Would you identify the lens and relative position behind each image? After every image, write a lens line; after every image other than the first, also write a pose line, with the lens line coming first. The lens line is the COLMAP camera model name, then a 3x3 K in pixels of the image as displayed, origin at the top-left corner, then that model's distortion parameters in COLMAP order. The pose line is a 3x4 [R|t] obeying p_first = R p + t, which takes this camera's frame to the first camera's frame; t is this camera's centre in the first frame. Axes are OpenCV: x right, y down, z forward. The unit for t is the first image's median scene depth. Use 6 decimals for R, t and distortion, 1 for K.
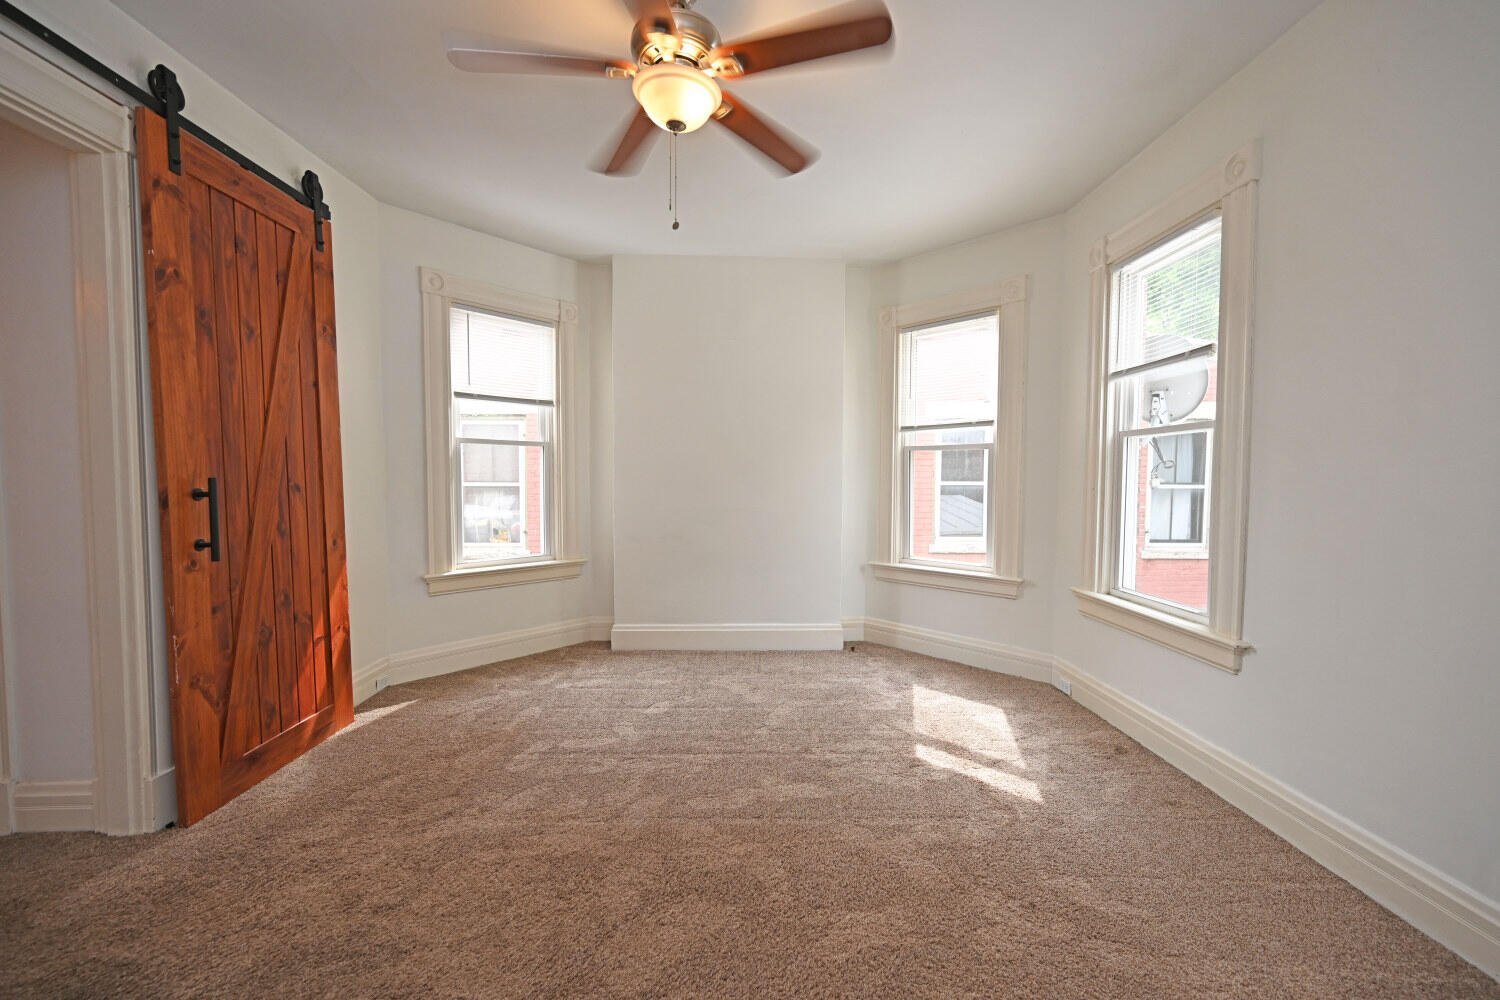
lens RADIAL K [[591.0, 0, 750.5], [0, 591.0, 504.4], [0, 0, 1]] dist [-0.001969, -0.000341]
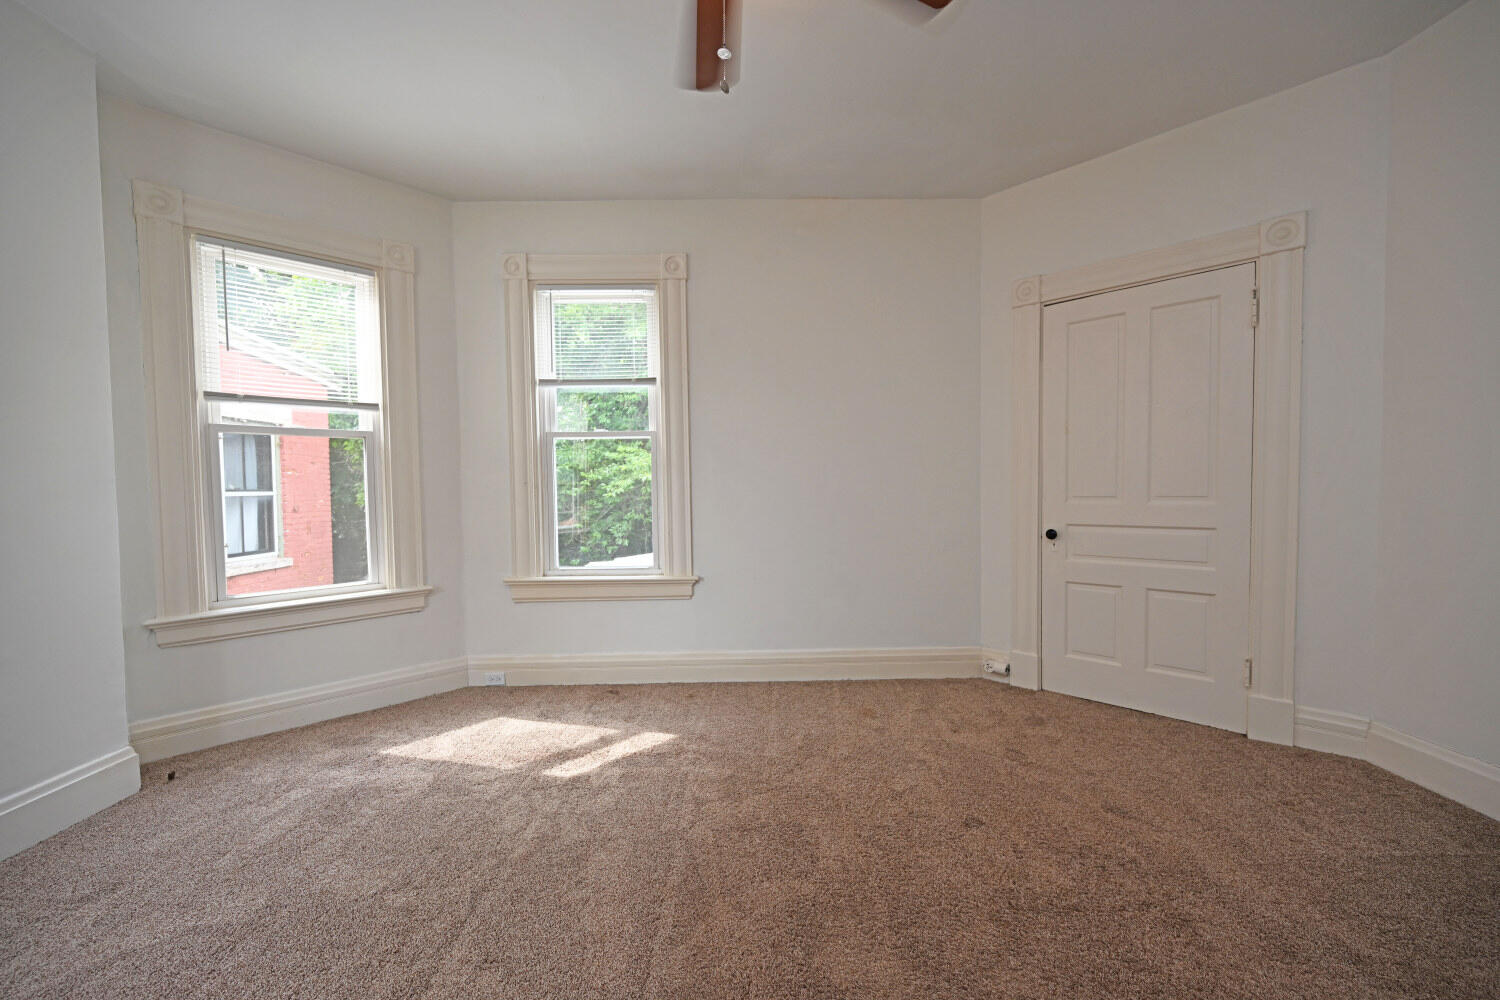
lens RADIAL K [[591.0, 0, 750.5], [0, 591.0, 504.4], [0, 0, 1]] dist [-0.001969, -0.000341]
pose [[0.013422, -0.036270, 0.999252, -0.441494], [0.058157, 0.997678, 0.035432, -0.000878], [-0.998217, 0.057638, 0.015500, 0.509127]]
